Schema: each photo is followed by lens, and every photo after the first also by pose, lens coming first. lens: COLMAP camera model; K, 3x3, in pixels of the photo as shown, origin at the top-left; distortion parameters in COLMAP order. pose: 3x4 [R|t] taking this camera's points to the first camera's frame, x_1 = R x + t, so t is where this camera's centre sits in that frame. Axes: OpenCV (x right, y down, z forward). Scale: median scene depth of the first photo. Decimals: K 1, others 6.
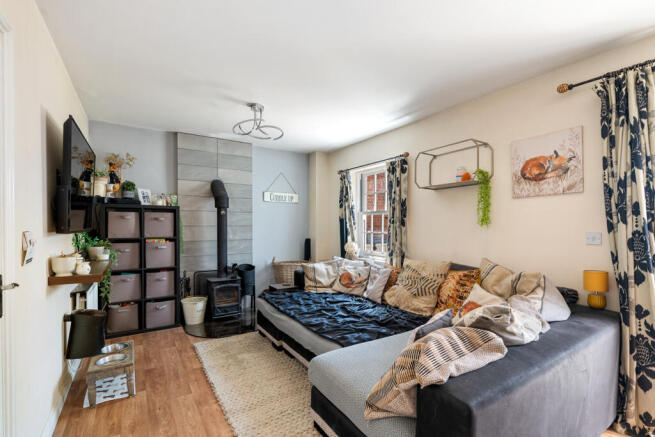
lens RADIAL K [[301.7, 0, 325.8], [0, 301.7, 223.8], [0, 0, 1]] dist [0.000911, 0.000476]
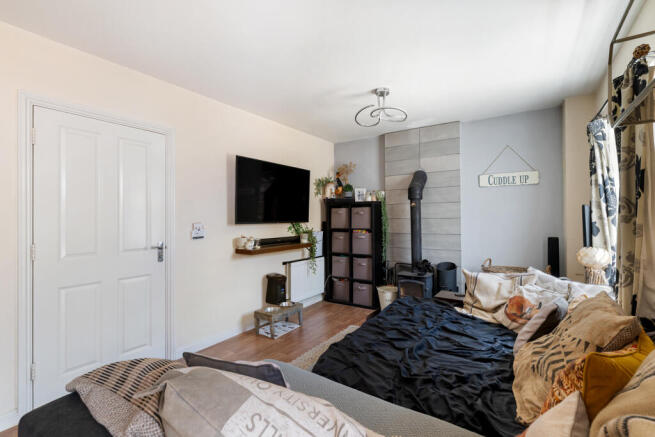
lens RADIAL K [[299.1, 0, 327.3], [0, 299.1, 212.1], [0, 0, 1]] dist [0.000048, -0.000078]
pose [[0.388769, -0.022674, -0.921056, 0.451982], [0.014567, 0.999723, -0.018462, 0.000007], [0.921220, -0.006240, 0.388992, 0.400275]]
